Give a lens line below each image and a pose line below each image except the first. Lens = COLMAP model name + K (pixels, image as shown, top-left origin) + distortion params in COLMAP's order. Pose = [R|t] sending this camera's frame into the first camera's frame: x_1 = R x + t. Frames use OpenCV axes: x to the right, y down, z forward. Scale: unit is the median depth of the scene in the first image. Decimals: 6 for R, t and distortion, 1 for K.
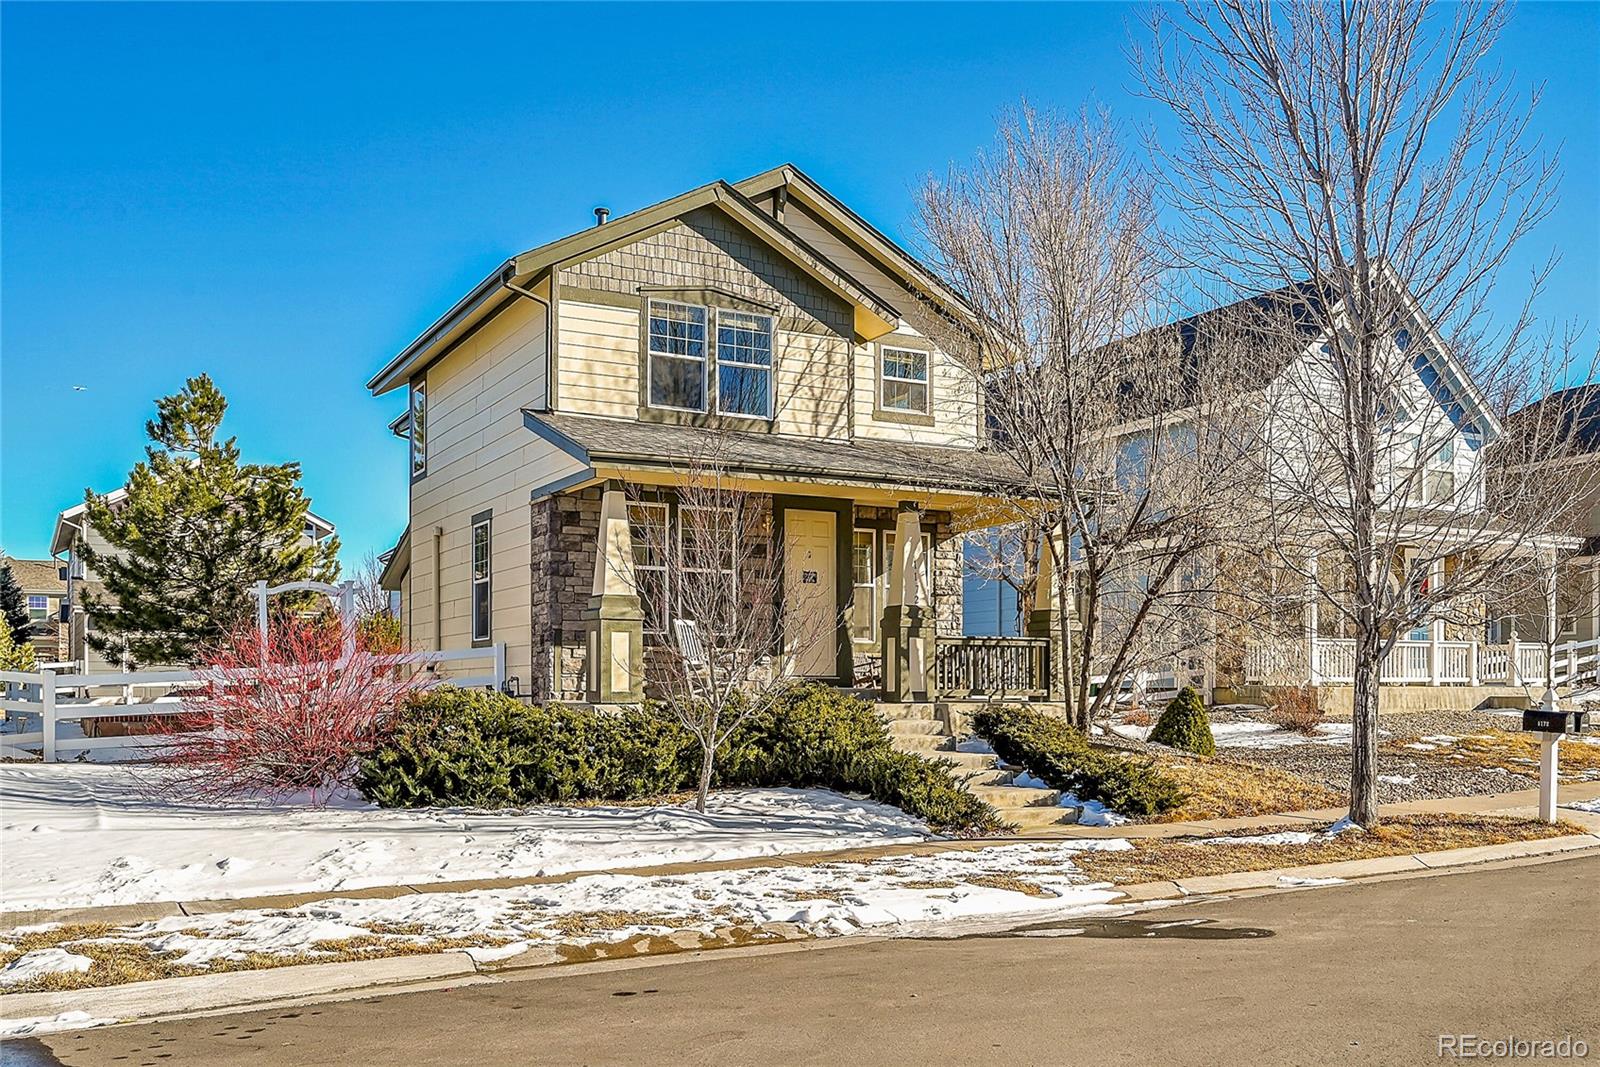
lens RADIAL K [[1404.0, 0, 798.8], [0, 1404.0, 691.4], [0, 0, 1]] dist [-0.009635, -0.009622]
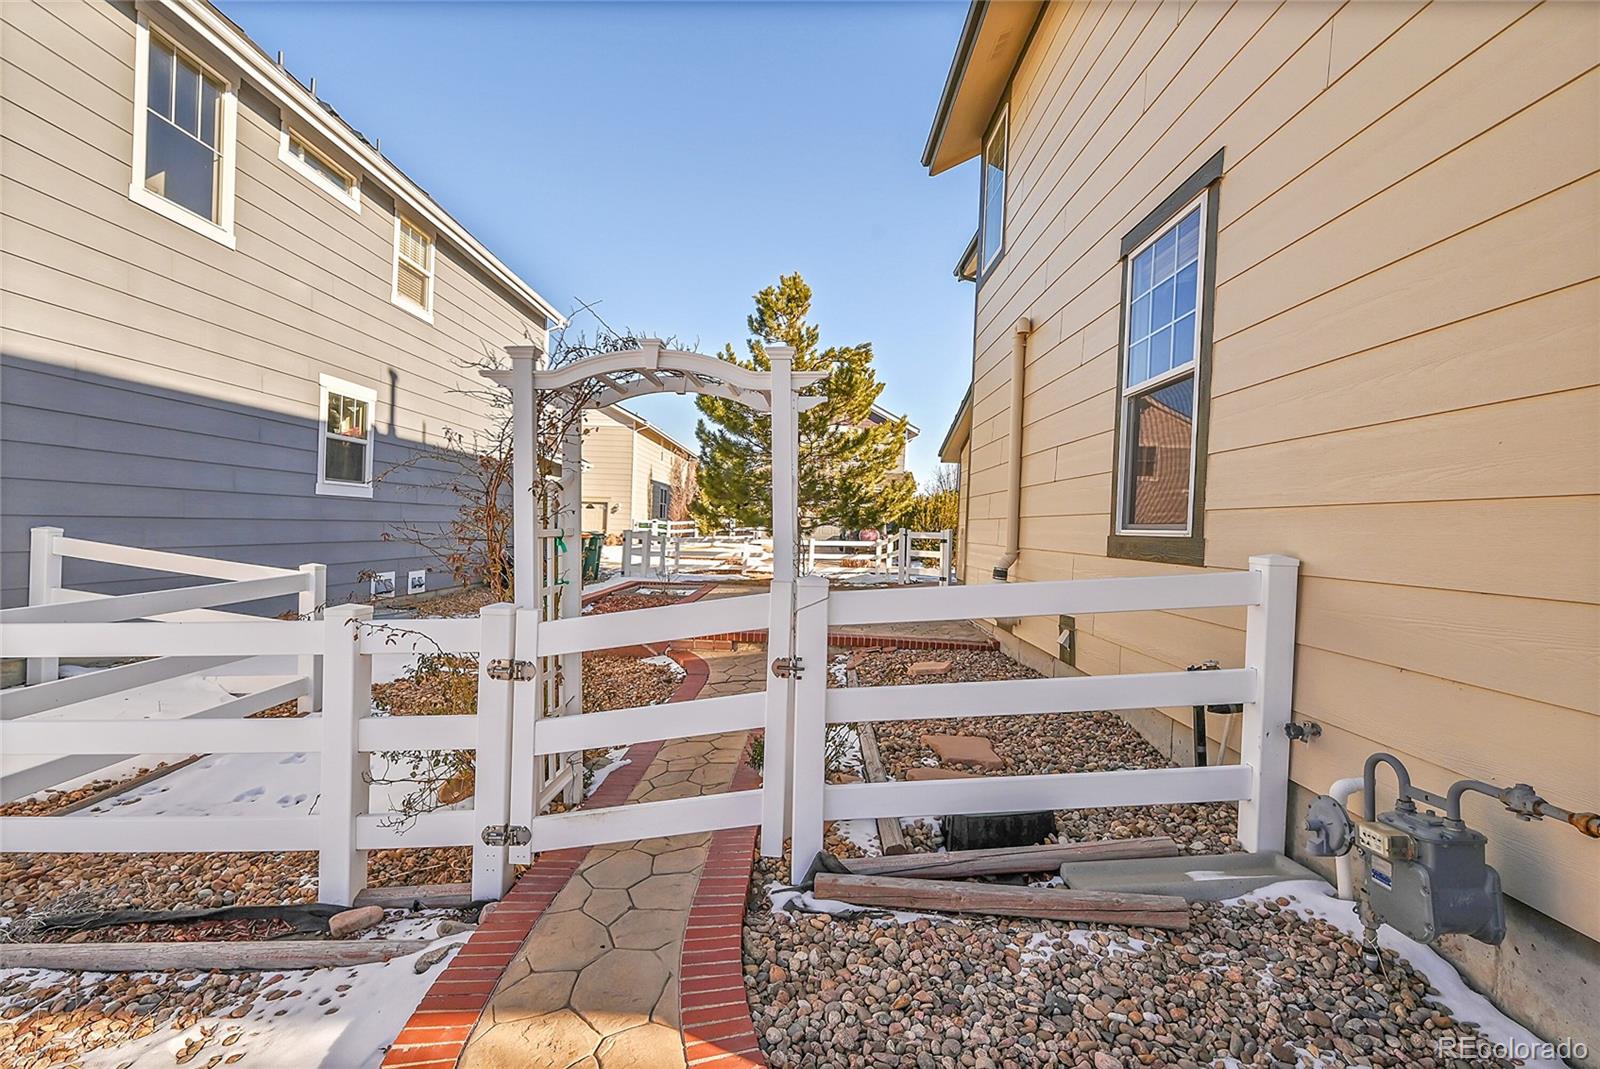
lens RADIAL K [[688.5, 0, 805.6], [0, 688.5, 539.4], [0, 0, 1]] dist [-0.002000, 0.000150]
pose [[0.875966, 0.047159, -0.480062, -0.236600], [-0.043258, 0.998880, 0.019194, -0.038572], [0.480429, 0.003954, 0.877025, 0.862302]]
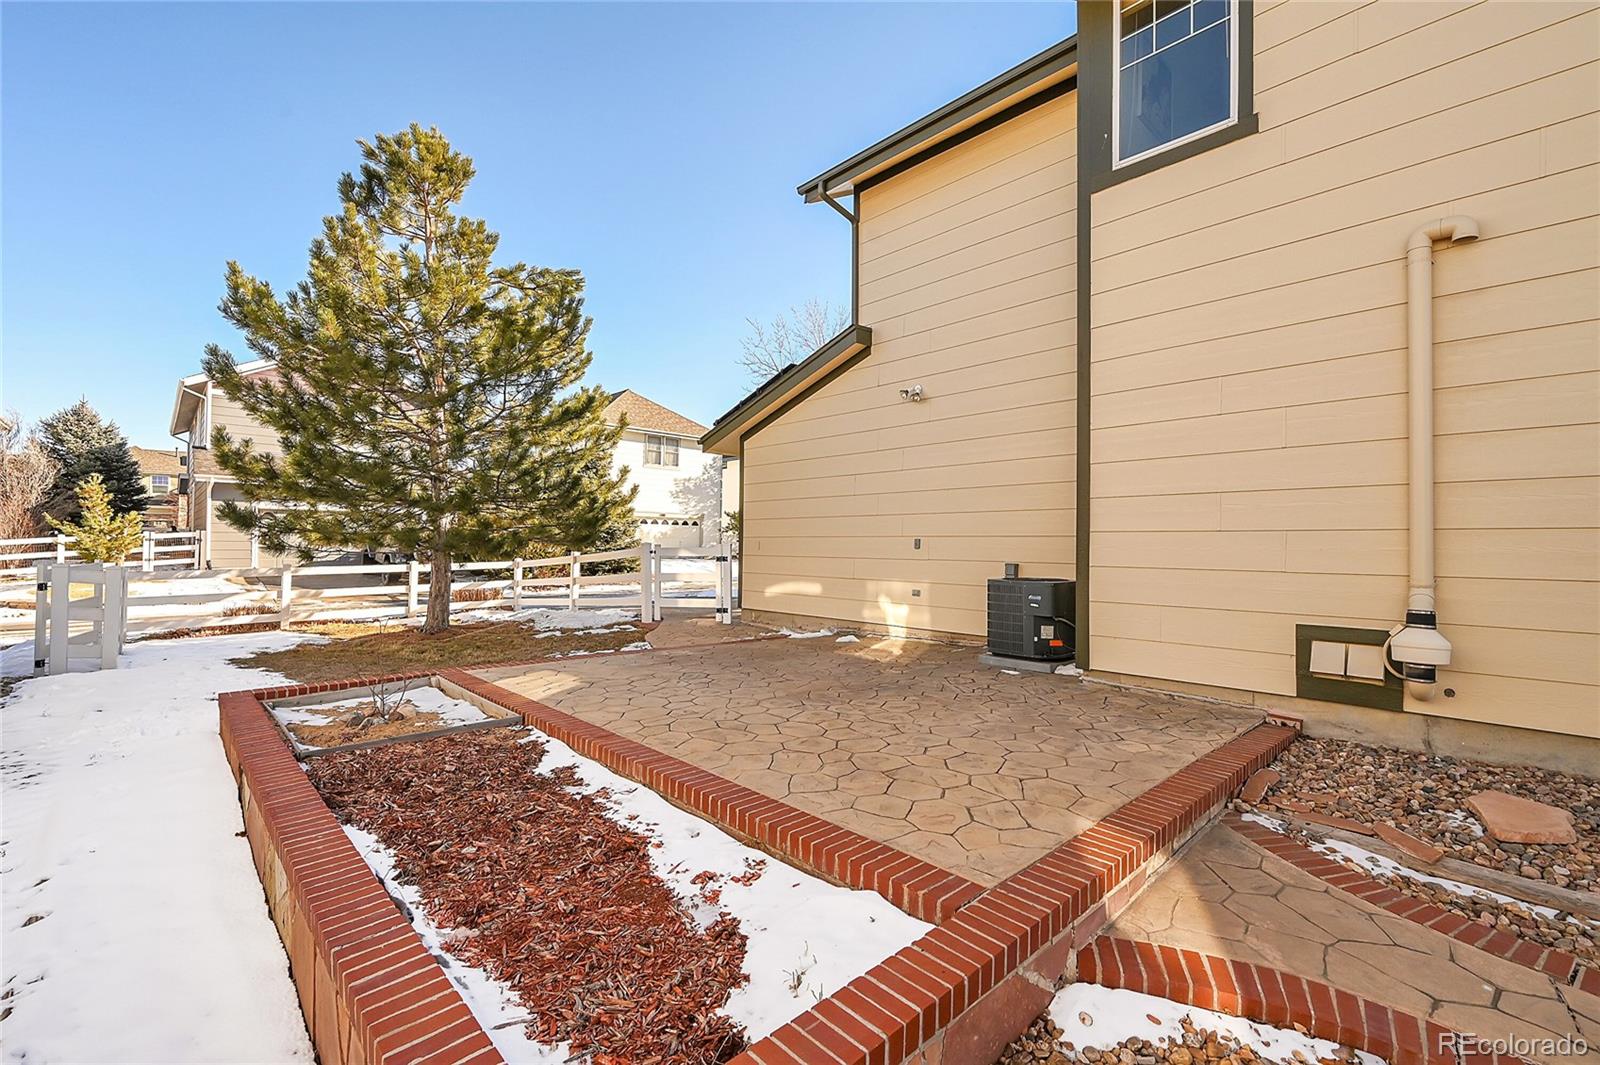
lens RADIAL K [[688.5, 0, 805.6], [0, 688.5, 537.4], [0, 0, 1]] dist [-0.002000, 0.000150]
pose [[0.968221, 0.014965, 0.249647, -0.545840], [-0.011929, 0.999835, -0.013670, -0.039512], [-0.249810, 0.010257, 0.968240, 1.044664]]
